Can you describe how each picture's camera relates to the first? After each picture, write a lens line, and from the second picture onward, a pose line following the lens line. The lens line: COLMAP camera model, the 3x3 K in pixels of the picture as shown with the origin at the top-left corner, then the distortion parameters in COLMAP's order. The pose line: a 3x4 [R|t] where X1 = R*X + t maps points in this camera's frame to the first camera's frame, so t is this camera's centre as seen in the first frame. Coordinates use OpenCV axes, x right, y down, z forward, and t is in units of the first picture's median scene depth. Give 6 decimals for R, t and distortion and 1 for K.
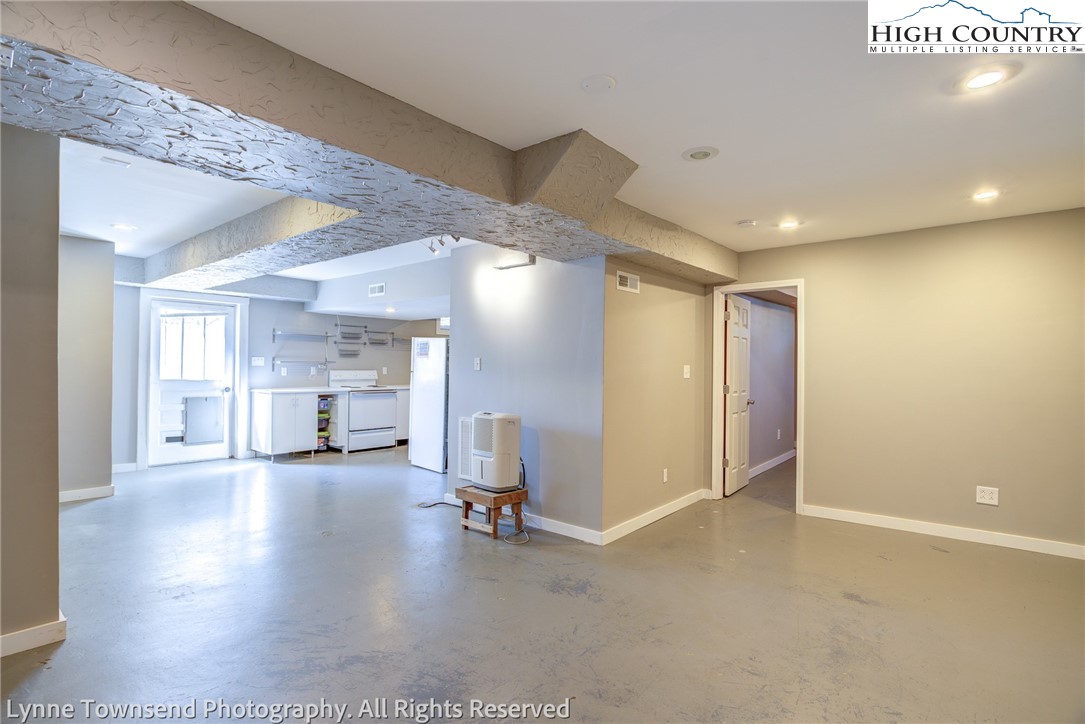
lens RADIAL K [[521.4, 0, 543.1], [0, 521.4, 359.5], [0, 0, 1]] dist [-0.007767, 0.002502]
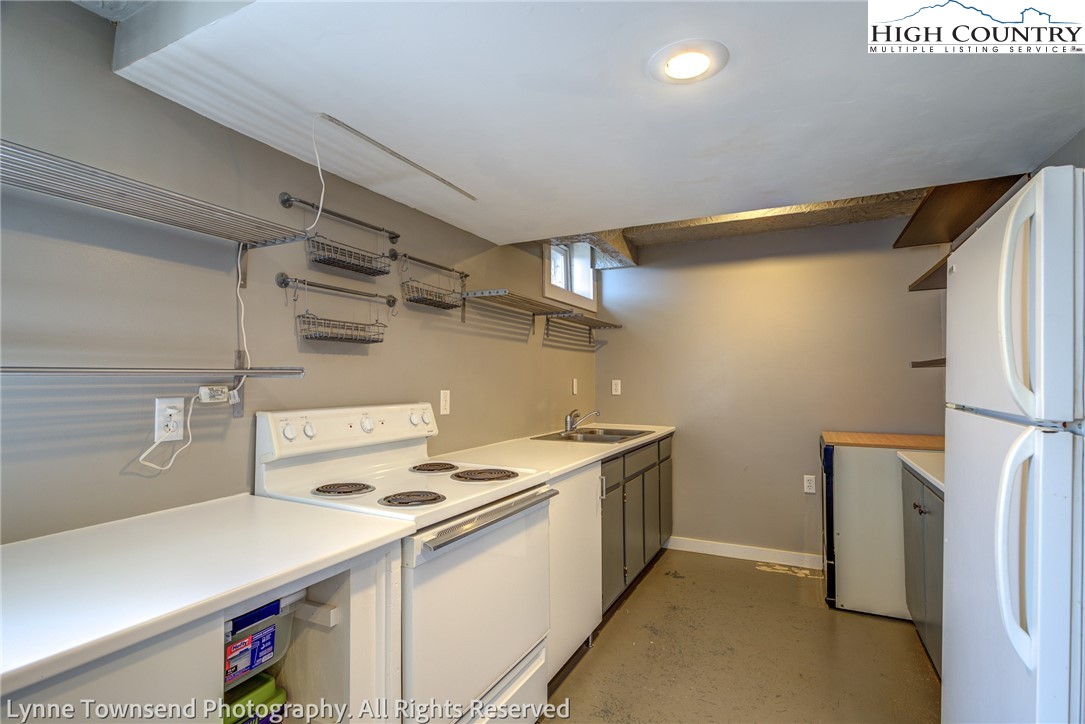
lens RADIAL K [[521.4, 0, 545.0], [0, 521.4, 364.6], [0, 0, 1]] dist [-0.007767, 0.002502]
pose [[0.970229, -0.005940, 0.242117, -0.345736], [0.011577, 0.999694, -0.021865, 0.007790], [-0.241913, 0.024017, 0.970001, 0.765807]]
